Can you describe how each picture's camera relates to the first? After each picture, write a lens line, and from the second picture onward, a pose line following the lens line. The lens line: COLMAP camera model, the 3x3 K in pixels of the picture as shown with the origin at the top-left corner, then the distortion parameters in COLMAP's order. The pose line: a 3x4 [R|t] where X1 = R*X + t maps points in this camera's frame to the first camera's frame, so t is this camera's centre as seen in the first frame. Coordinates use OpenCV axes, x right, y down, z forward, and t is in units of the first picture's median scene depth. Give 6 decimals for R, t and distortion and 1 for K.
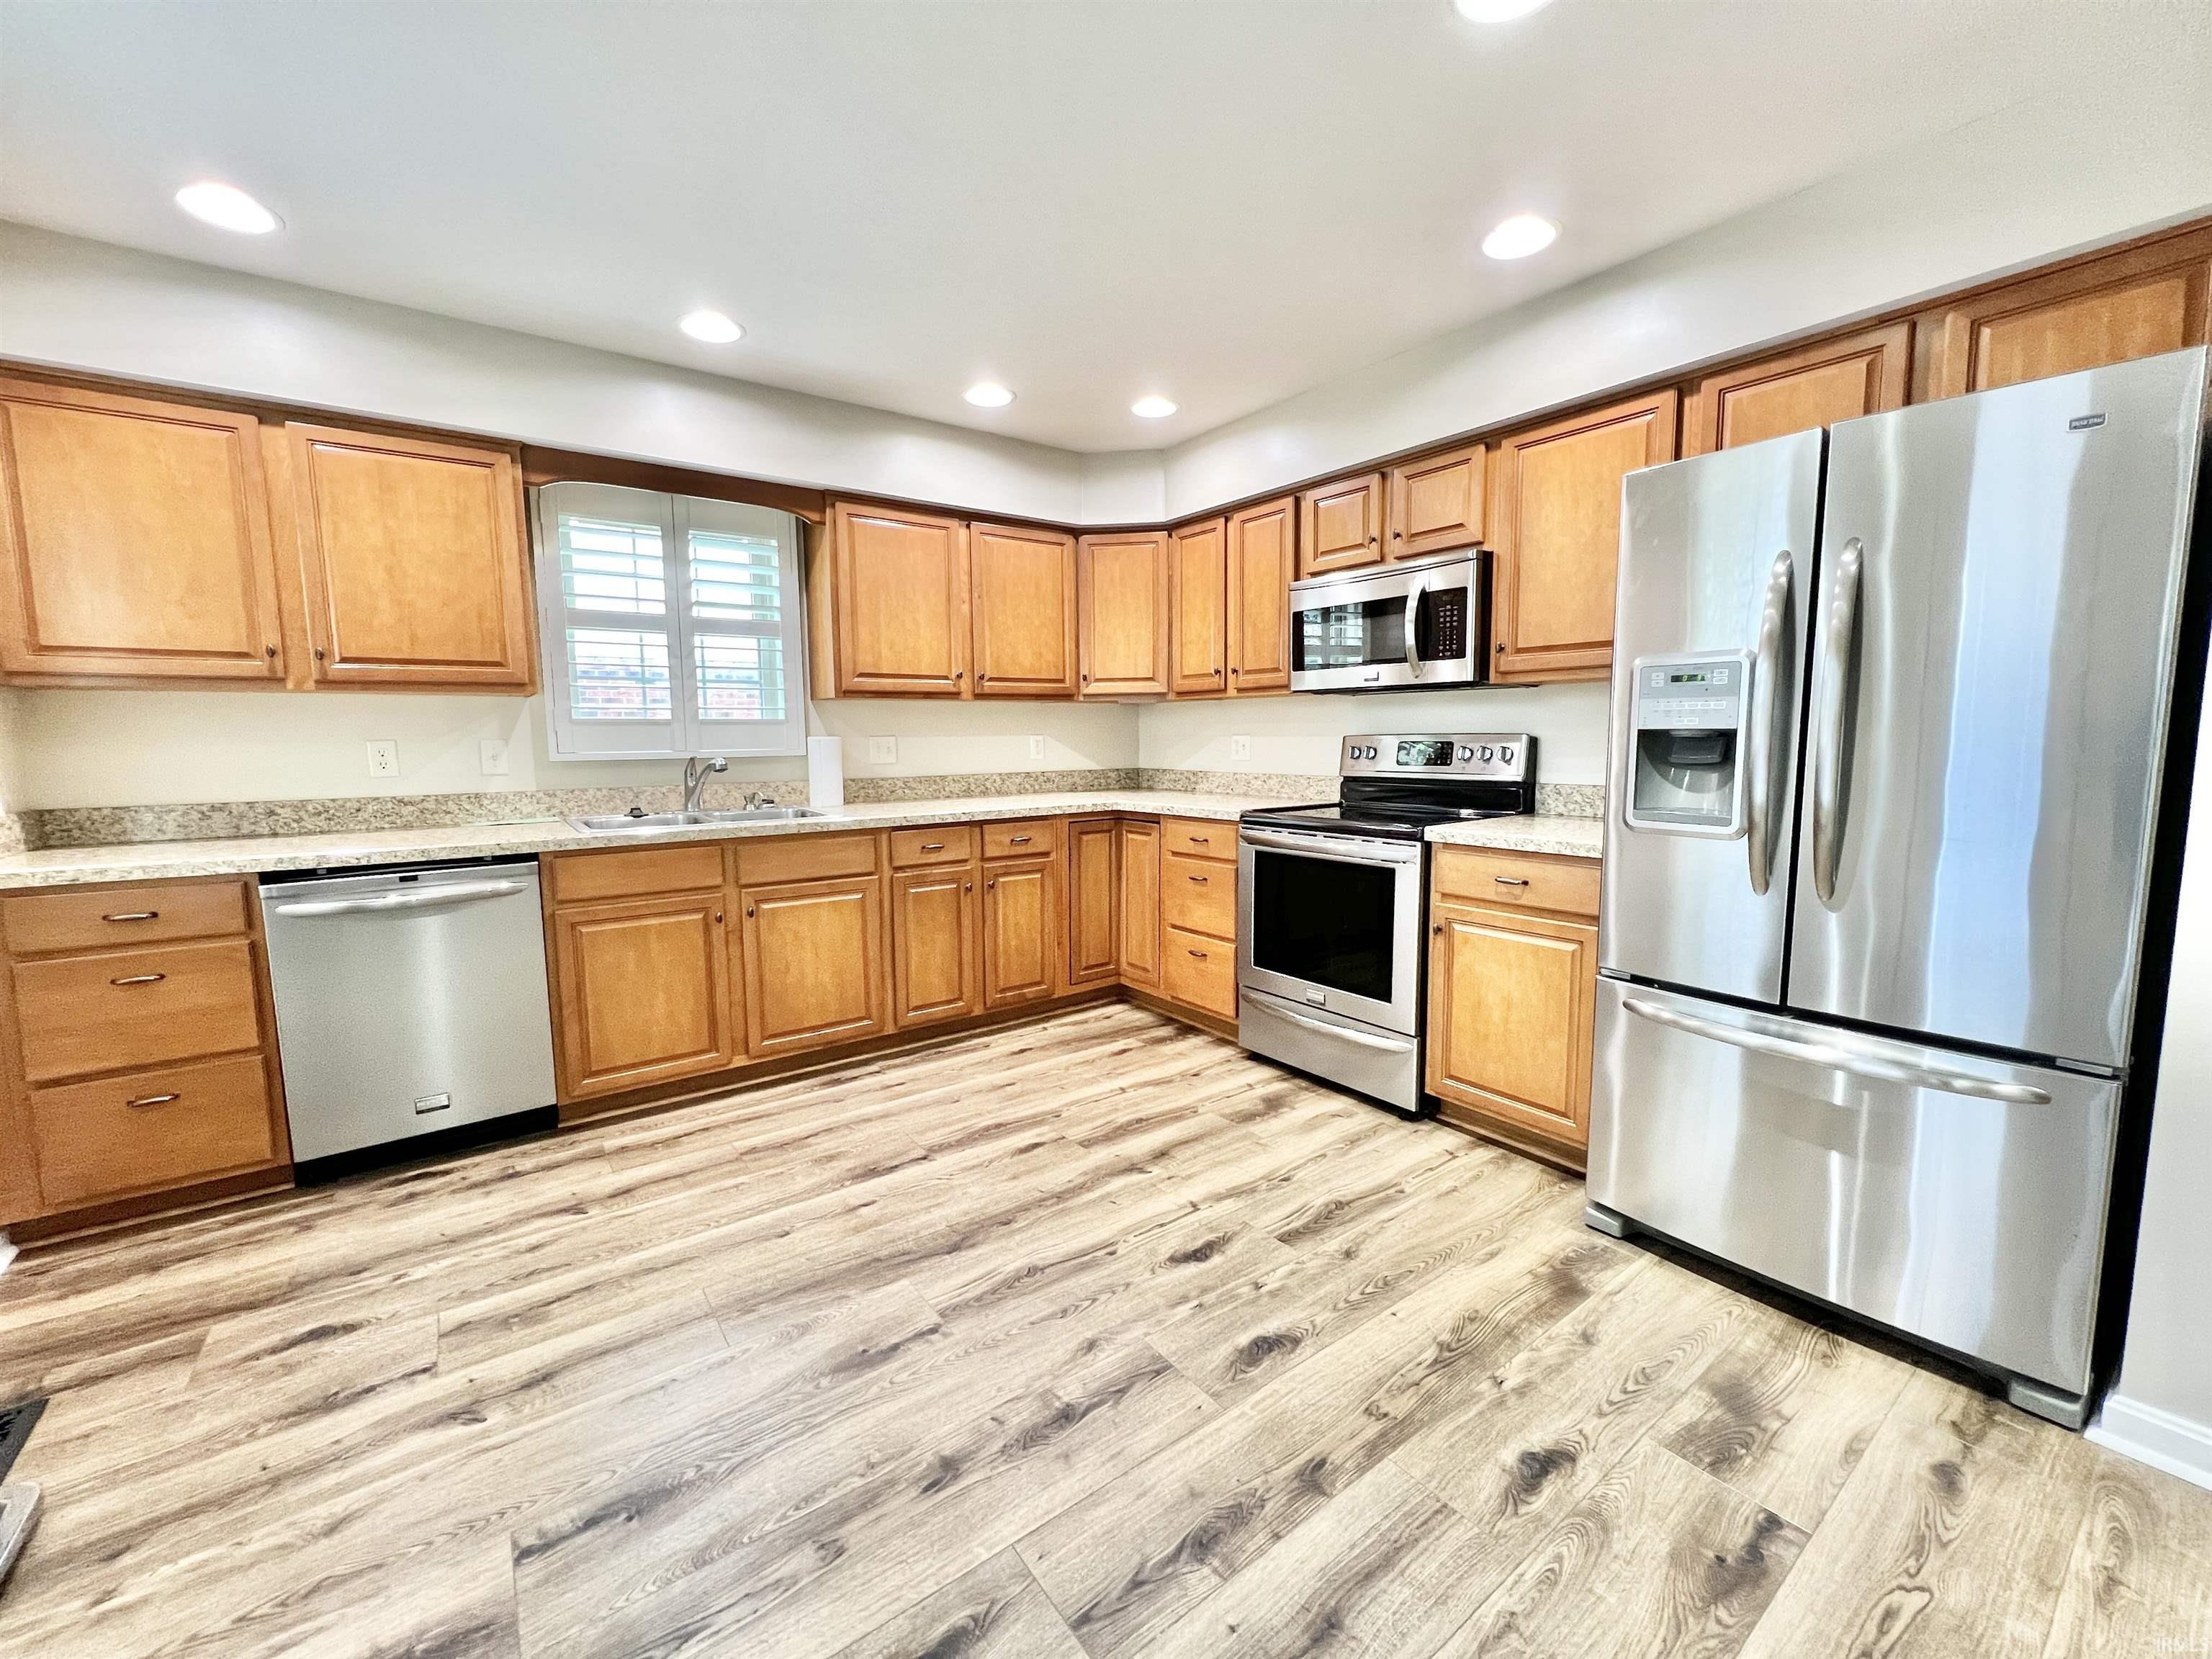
lens RADIAL K [[883.1, 0, 1099.5], [0, 883.1, 826.2], [0, 0, 1]] dist [-0.002715, 0.000029]
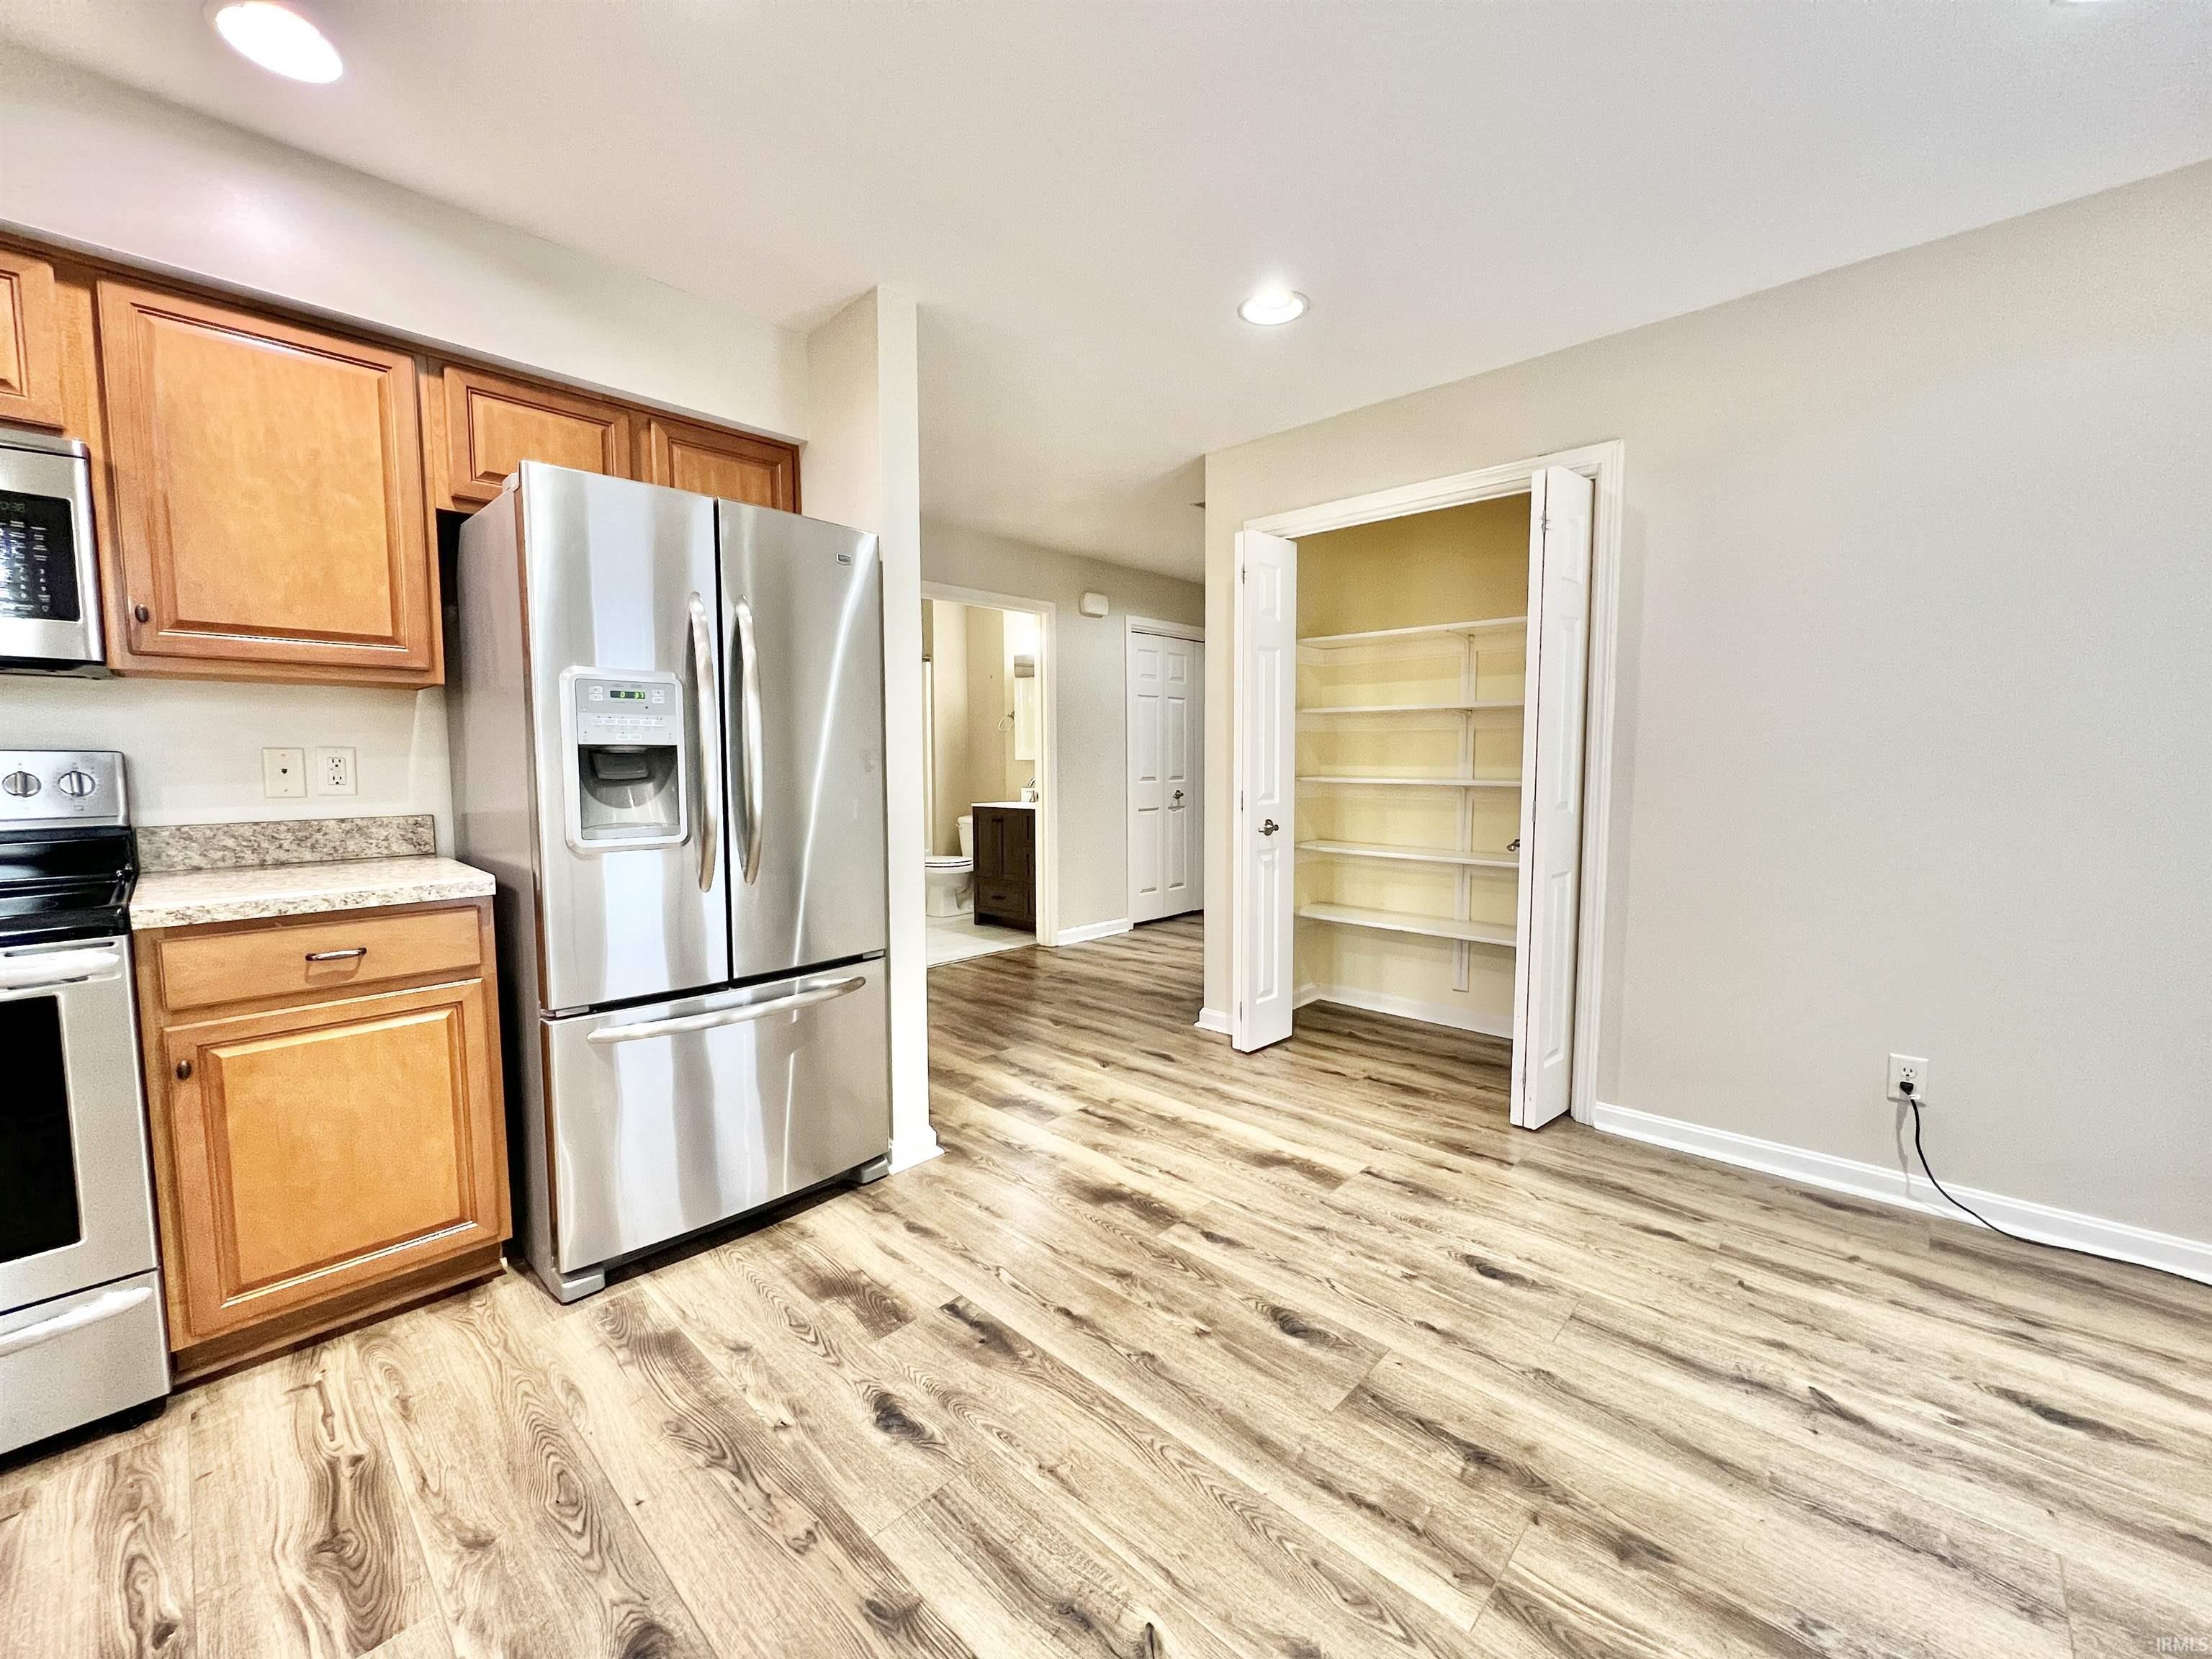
lens RADIAL K [[883.1, 0, 1099.5], [0, 883.1, 826.2], [0, 0, 1]] dist [-0.002715, 0.000029]
pose [[-0.177751, -0.066858, 0.981802, -0.438352], [0.106483, 0.990525, 0.086730, -0.048326], [-0.978297, 0.119962, -0.168948, 0.660865]]
